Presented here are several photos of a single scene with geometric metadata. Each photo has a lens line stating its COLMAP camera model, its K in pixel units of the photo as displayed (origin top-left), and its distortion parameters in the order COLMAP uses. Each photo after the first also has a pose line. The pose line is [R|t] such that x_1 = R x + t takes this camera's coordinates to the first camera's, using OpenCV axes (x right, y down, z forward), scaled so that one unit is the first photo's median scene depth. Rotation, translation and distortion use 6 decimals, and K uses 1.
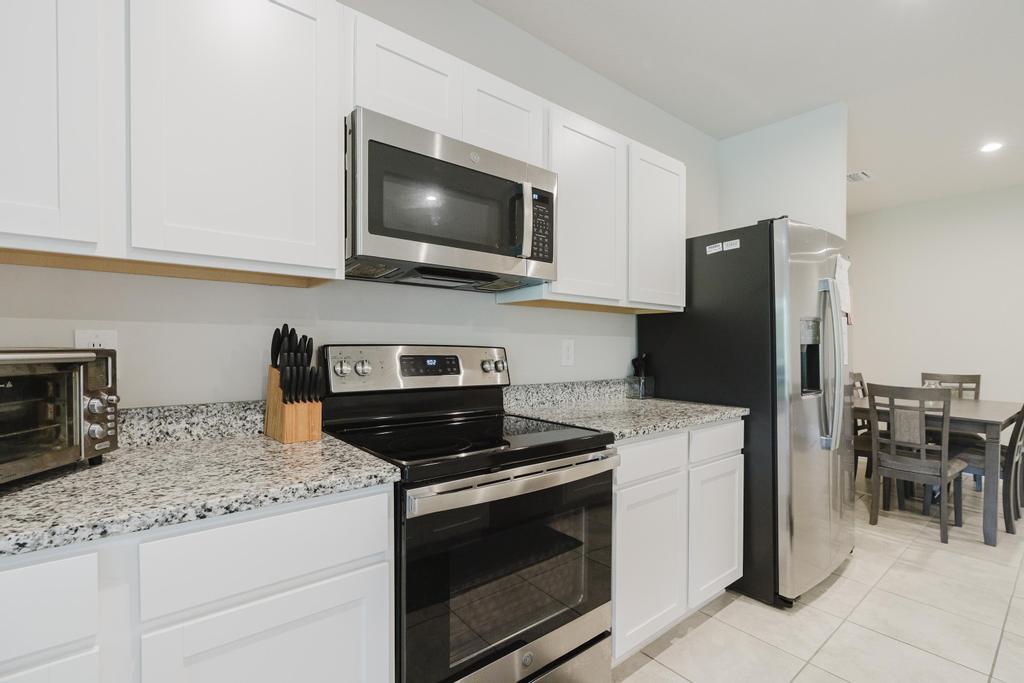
lens RADIAL K [[467.4, 0, 507.8], [0, 467.4, 346.7], [0, 0, 1]] dist [-0.012976, 0.005008]
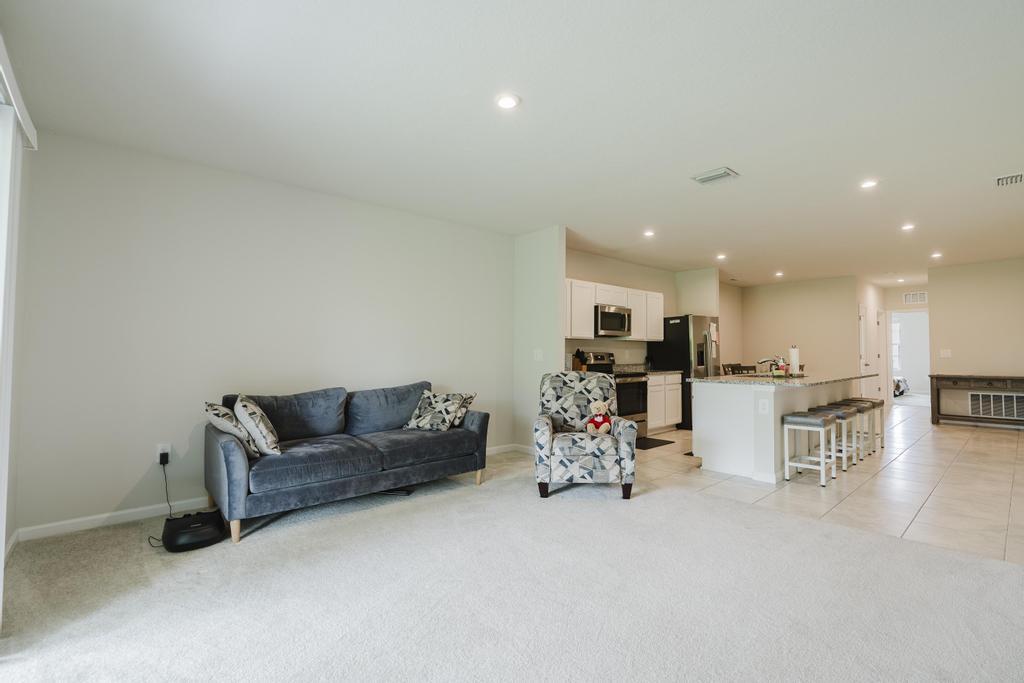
lens RADIAL K [[467.4, 0, 507.2], [0, 467.4, 340.0], [0, 0, 1]] dist [-0.012976, 0.005008]
pose [[0.998770, -0.008837, 0.048781, -1.117467], [0.010405, 0.999434, -0.031980, 0.007610], [-0.048471, 0.032448, 0.998297, -2.829064]]
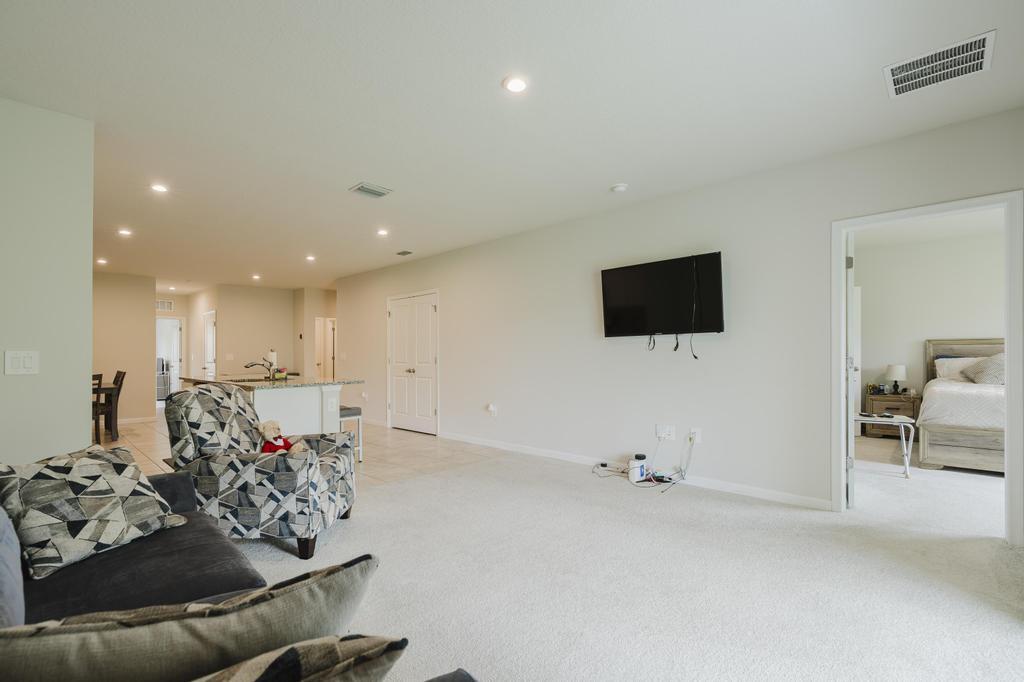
lens RADIAL K [[467.4, 0, 509.9], [0, 467.4, 355.0], [0, 0, 1]] dist [-0.012976, 0.005008]
pose [[-0.122589, -0.009527, 0.992412, -2.459299], [0.009456, 0.999897, 0.010767, -0.012122], [-0.992413, 0.010705, -0.122486, -1.115098]]
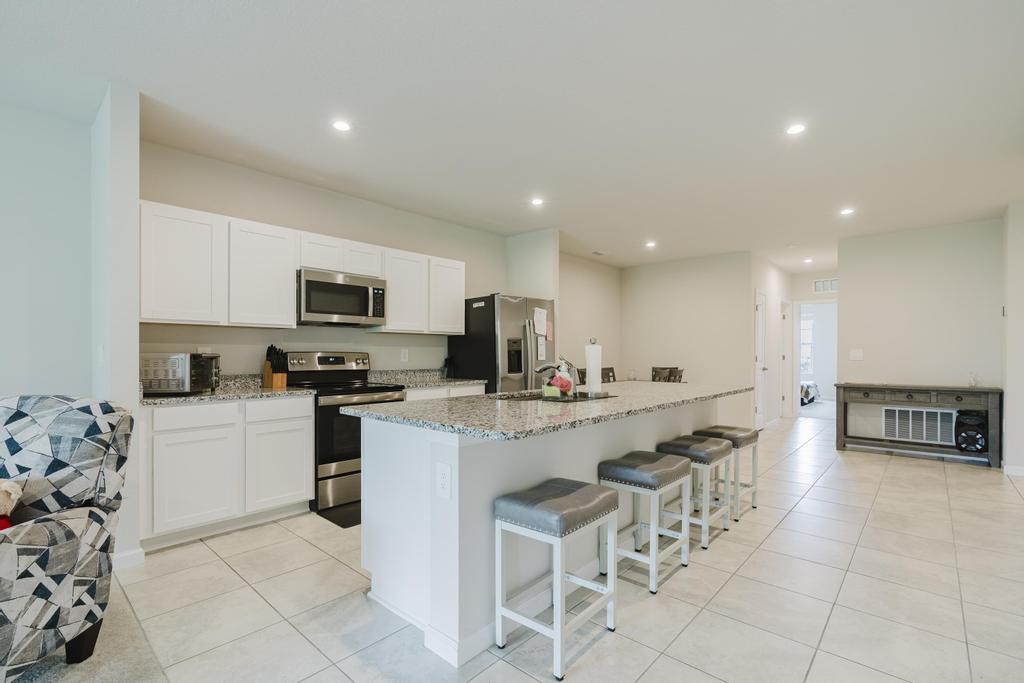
lens RADIAL K [[467.4, 0, 512.1], [0, 467.4, 351.5], [0, 0, 1]] dist [-0.012976, 0.005008]
pose [[0.987139, -0.007269, 0.159700, 0.356279], [0.008404, 0.999944, -0.006434, 0.017174], [-0.159644, 0.007694, 0.987145, -1.461283]]
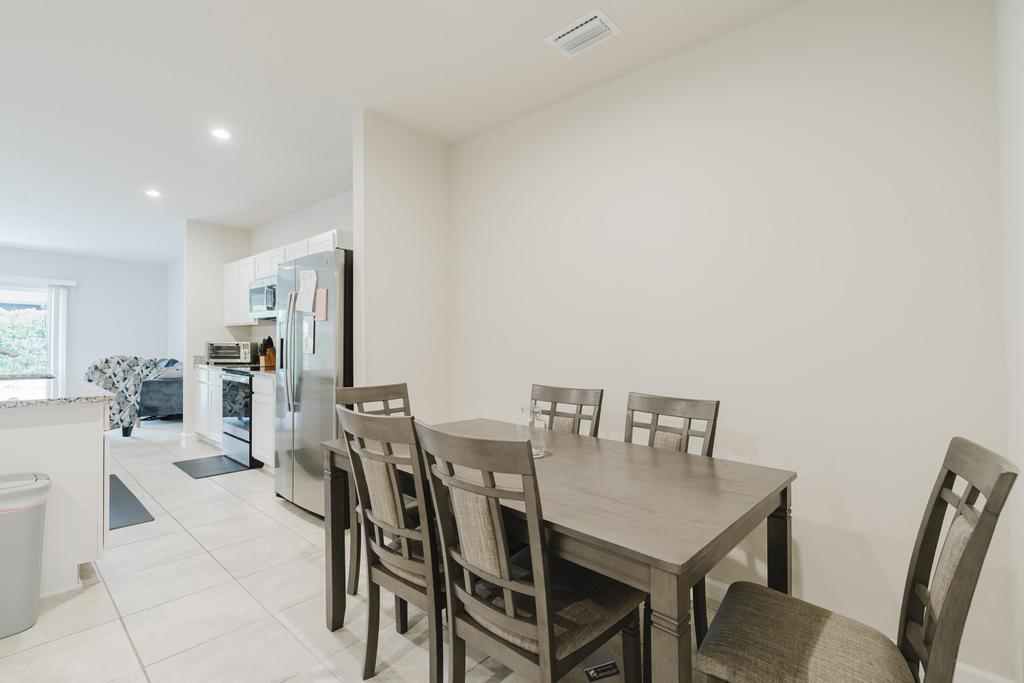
lens RADIAL K [[467.4, 0, 506.4], [0, 467.4, 333.1], [0, 0, 1]] dist [-0.012976, 0.005008]
pose [[0.158327, -0.032896, -0.986839, 2.904652], [-0.015294, 0.999243, -0.035764, 0.027723], [0.987268, 0.020756, 0.157704, 1.866551]]
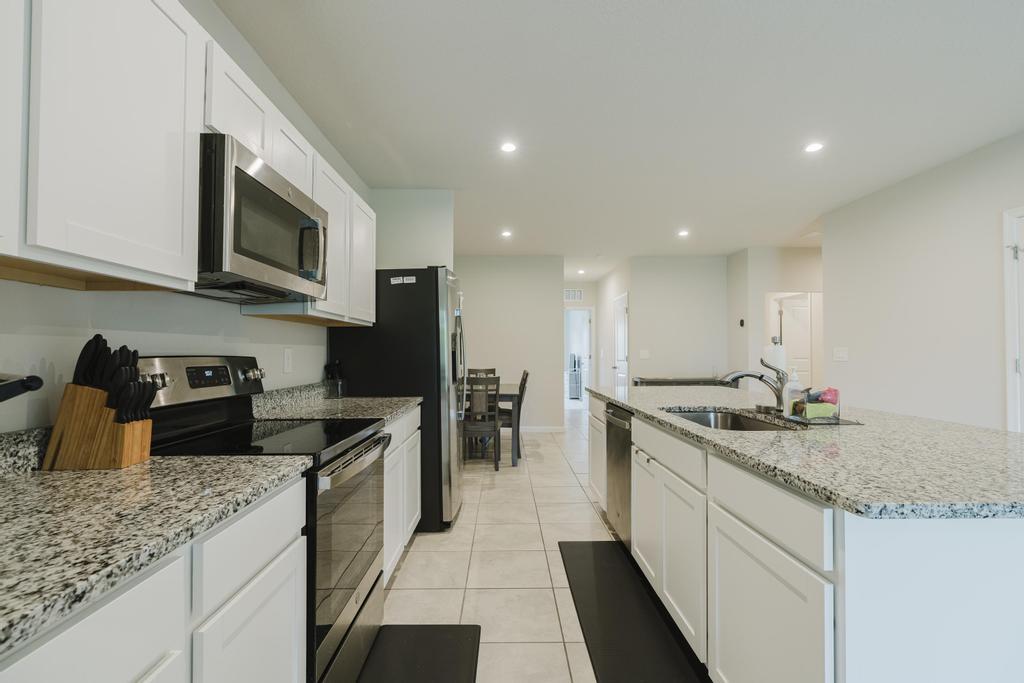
lens RADIAL K [[467.4, 0, 513.1], [0, 467.4, 341.7], [0, 0, 1]] dist [-0.012976, 0.005008]
pose [[0.613526, 0.006674, 0.789646, -0.548376], [0.012226, 0.999764, -0.017950, -0.008129], [-0.789580, 0.020667, 0.613300, -0.112741]]
